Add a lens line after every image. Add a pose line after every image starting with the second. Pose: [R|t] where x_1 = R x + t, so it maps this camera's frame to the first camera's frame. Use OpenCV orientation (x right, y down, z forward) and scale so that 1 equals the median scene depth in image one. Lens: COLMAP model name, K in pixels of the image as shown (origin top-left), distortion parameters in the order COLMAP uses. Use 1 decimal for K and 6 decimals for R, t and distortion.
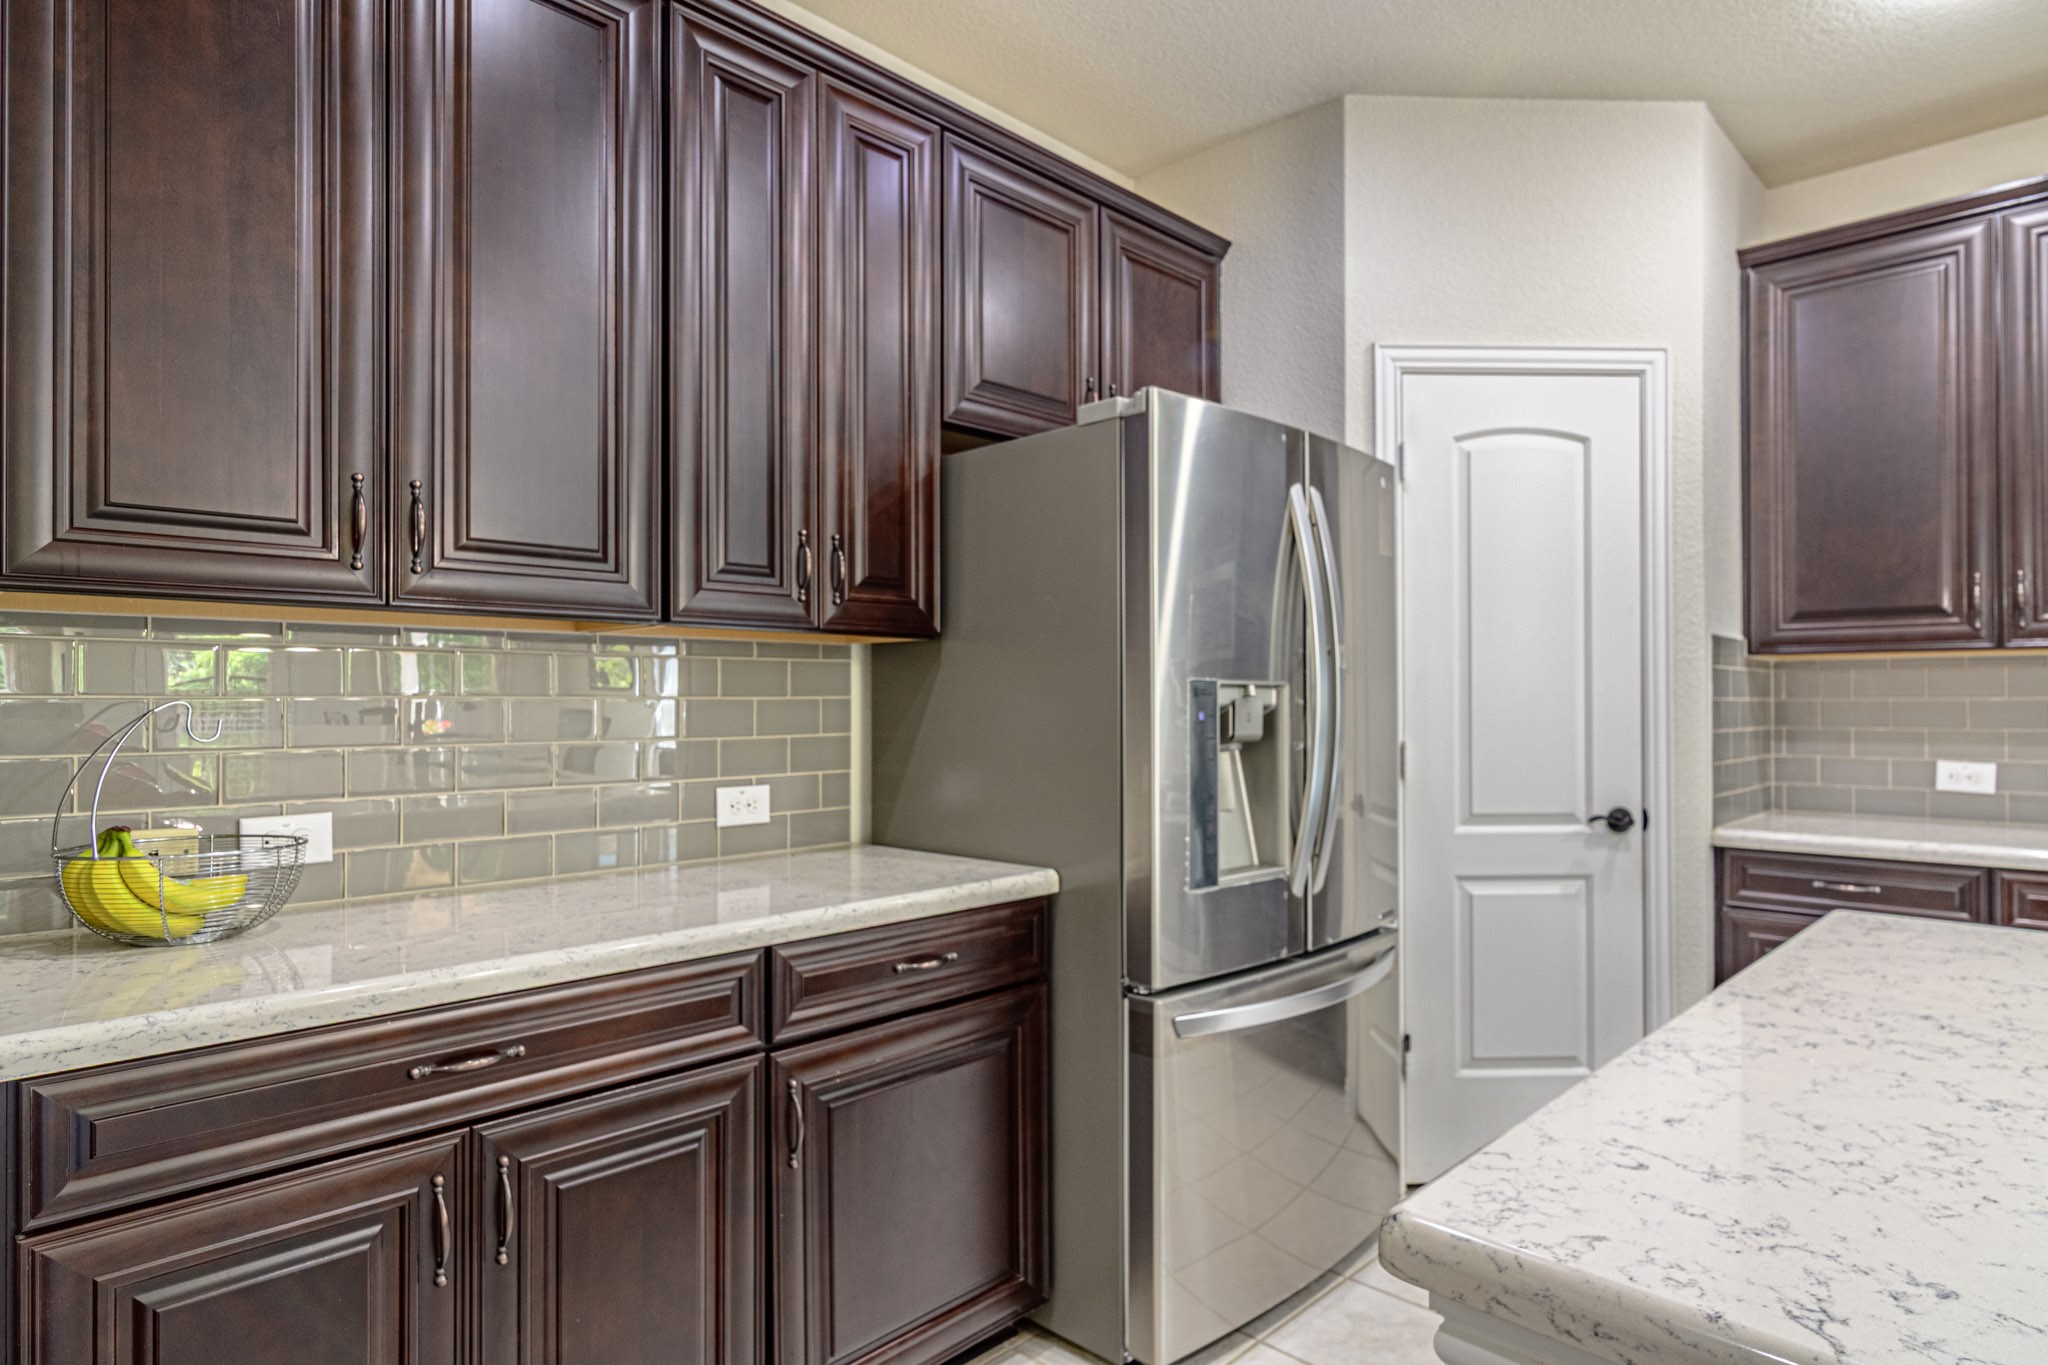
lens RADIAL K [[1132.5, 0, 1057.5], [0, 1132.5, 699.9], [0, 0, 1]] dist [-0.020789, 0.000097]
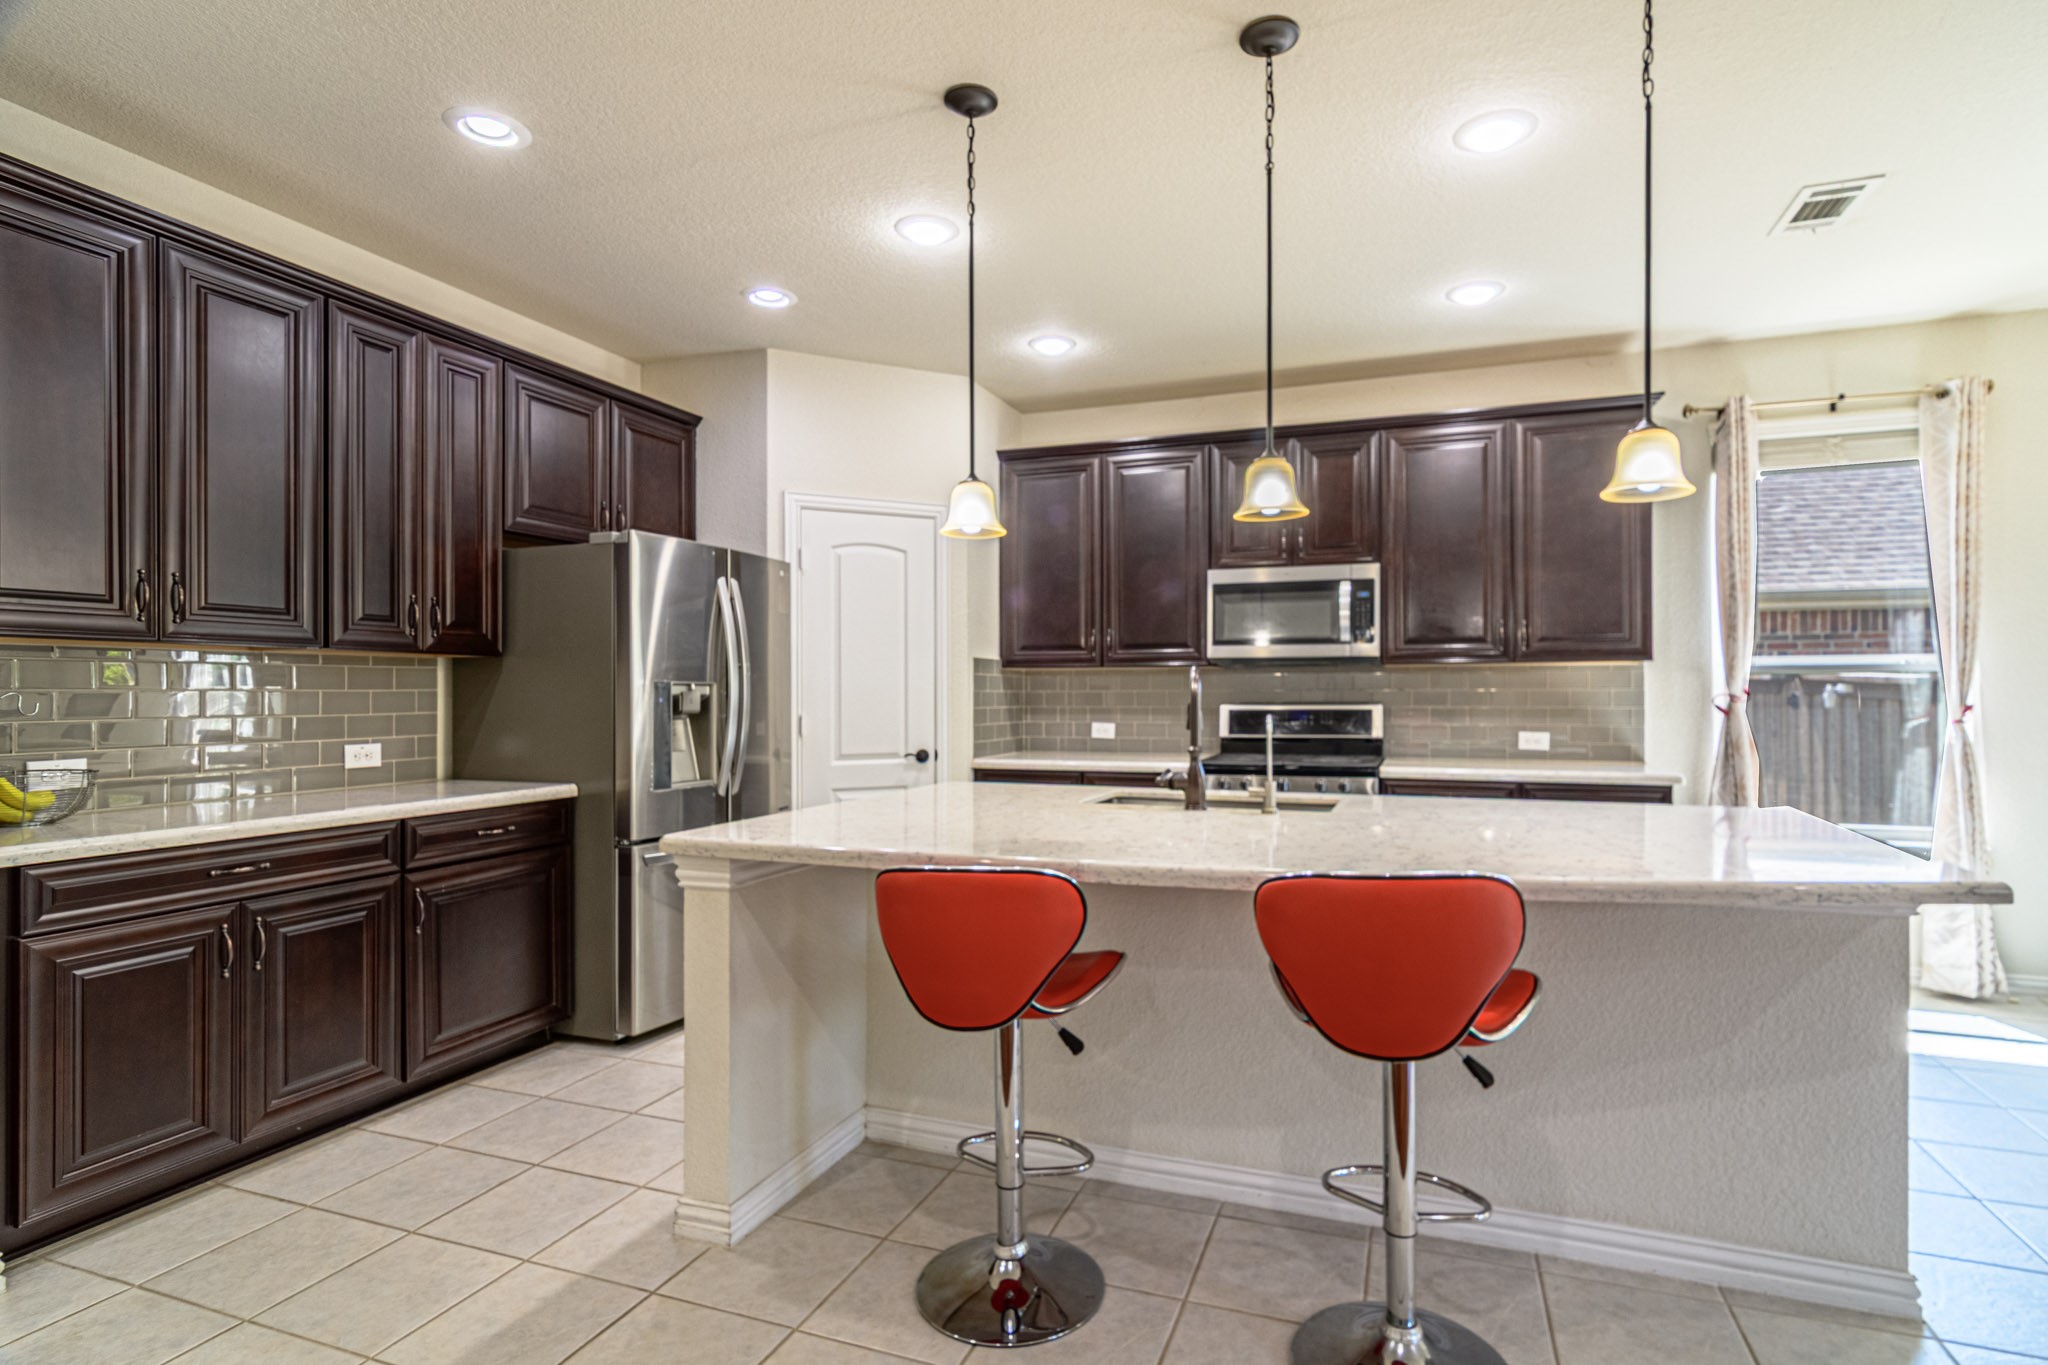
lens RADIAL K [[1021.4, 0, 1121.0], [0, 1021.4, 686.3], [0, 0, 1]] dist [0.001713, 0.000065]
pose [[0.896148, 0.002562, 0.443748, 0.050696], [-0.000893, 0.999992, -0.003970, -0.003056], [-0.443754, 0.003162, 0.896143, -0.817973]]
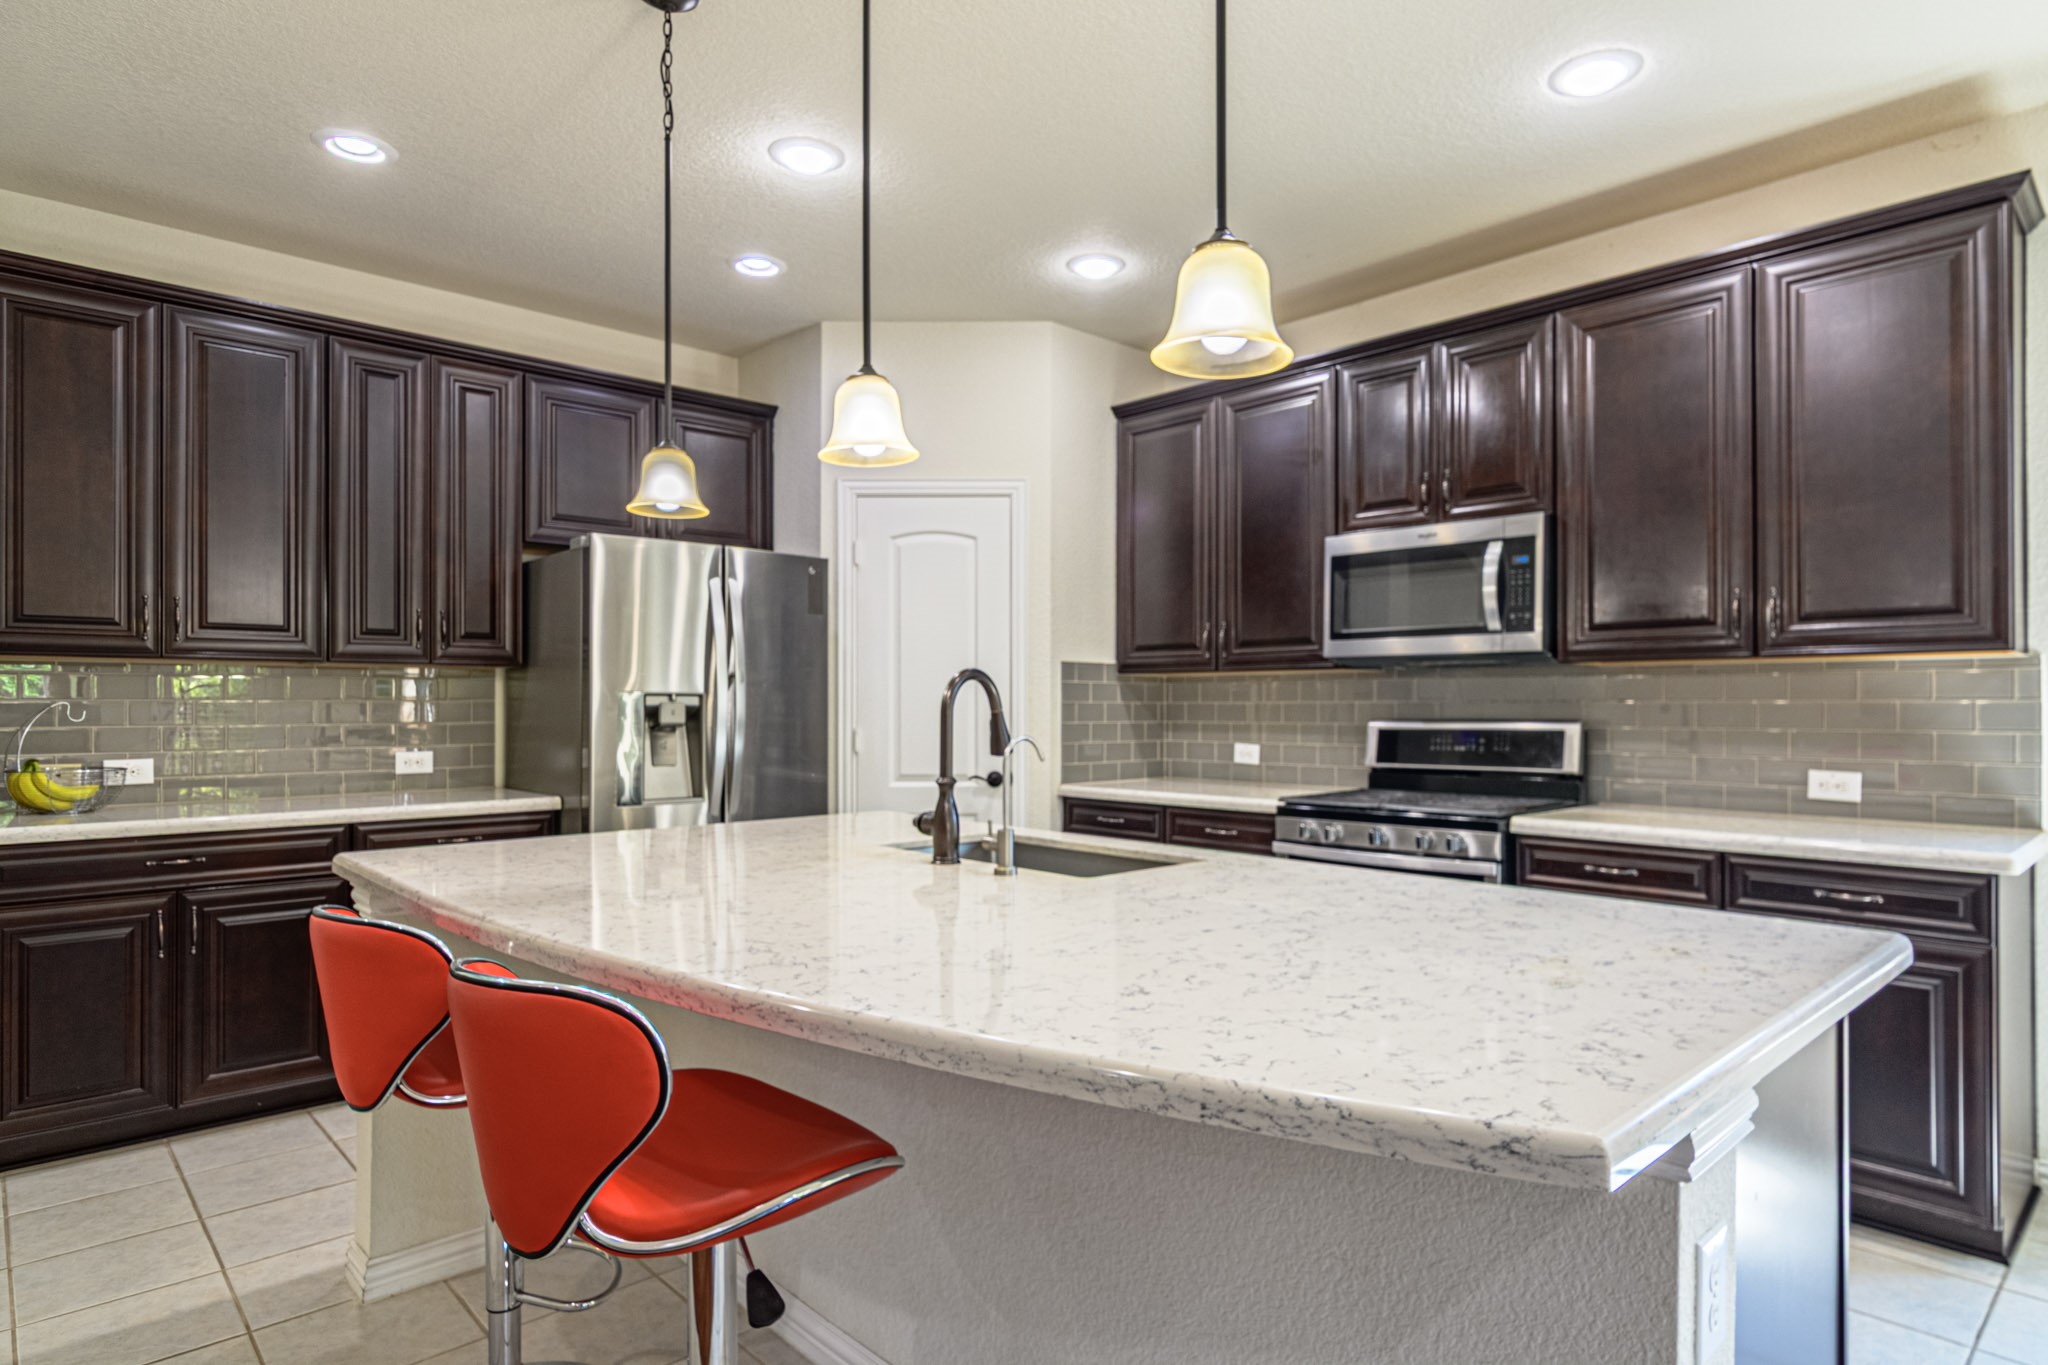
lens RADIAL K [[1194.5, 0, 1074.1], [0, 1194.5, 697.2], [0, 0, 1]] dist [-0.001208, 0.000473]
pose [[0.999905, 0.002164, -0.013586, 0.773997], [-0.002201, 0.999994, -0.002730, -0.004410], [0.013580, 0.002760, 0.999904, -0.820487]]
